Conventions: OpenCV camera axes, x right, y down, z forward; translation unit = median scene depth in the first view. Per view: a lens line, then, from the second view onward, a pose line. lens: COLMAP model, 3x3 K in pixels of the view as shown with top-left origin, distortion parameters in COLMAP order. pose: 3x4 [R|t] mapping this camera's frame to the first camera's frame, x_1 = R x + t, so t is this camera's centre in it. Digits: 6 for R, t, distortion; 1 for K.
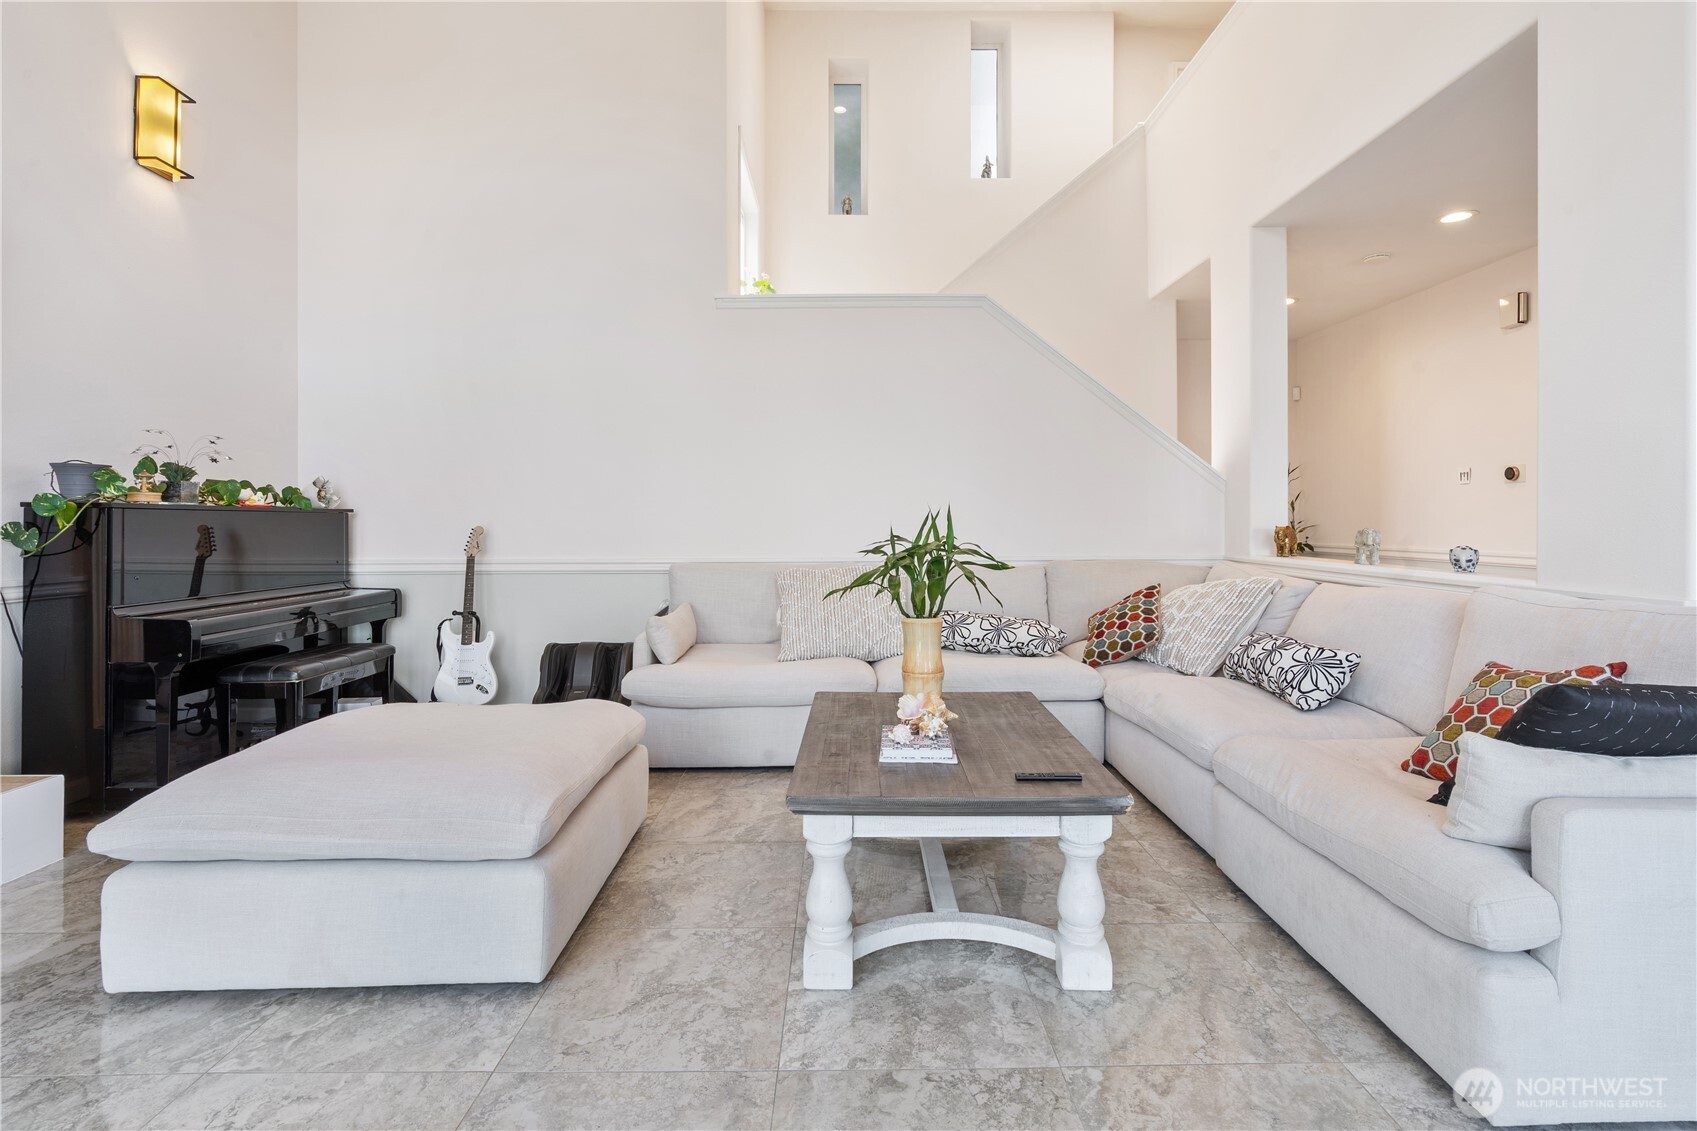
lens RADIAL K [[795.8, 0, 857.3], [0, 795.8, 518.3], [0, 0, 1]] dist [-0.003365, 0.001000]
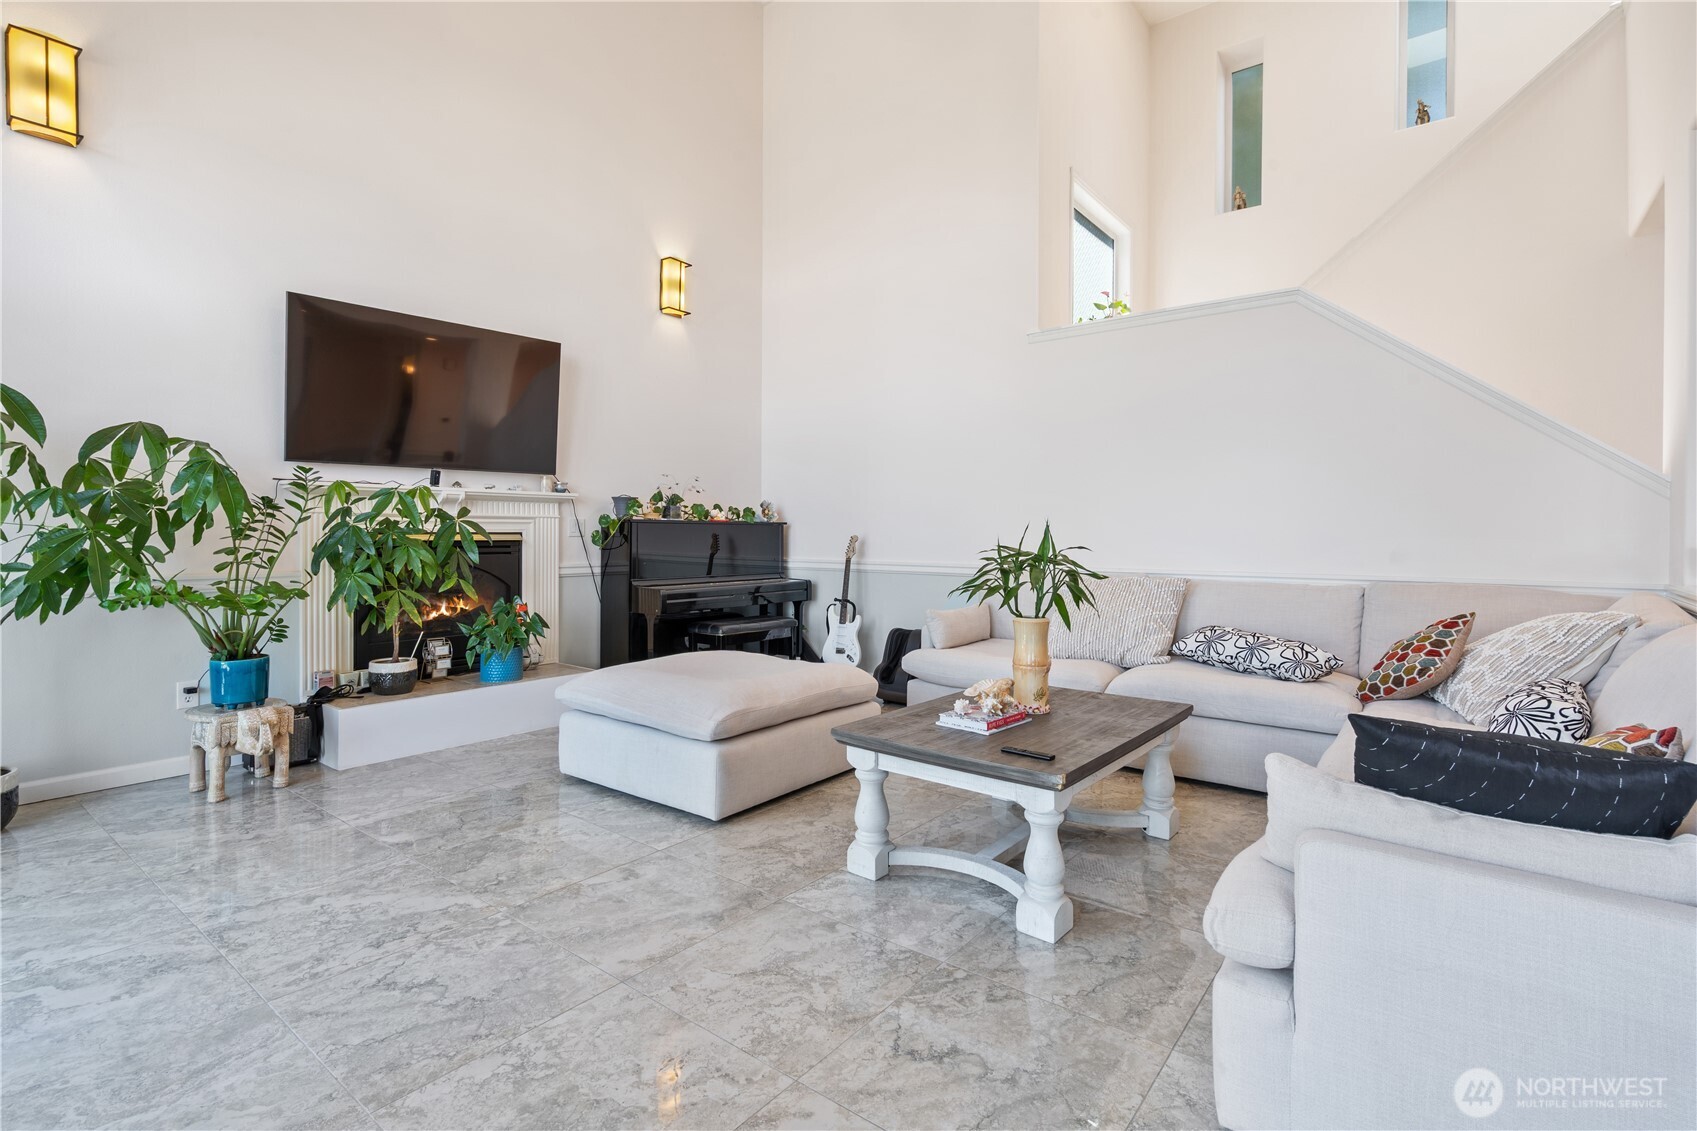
lens RADIAL K [[787.0, 0, 854.0], [0, 787.0, 534.8], [0, 0, 1]] dist [-0.005968, 0.000225]
pose [[0.786009, 0.008452, -0.618157, 0.407458], [-0.003796, 0.999954, 0.008846, -0.002955], [0.618203, -0.004607, 0.786005, -0.034821]]
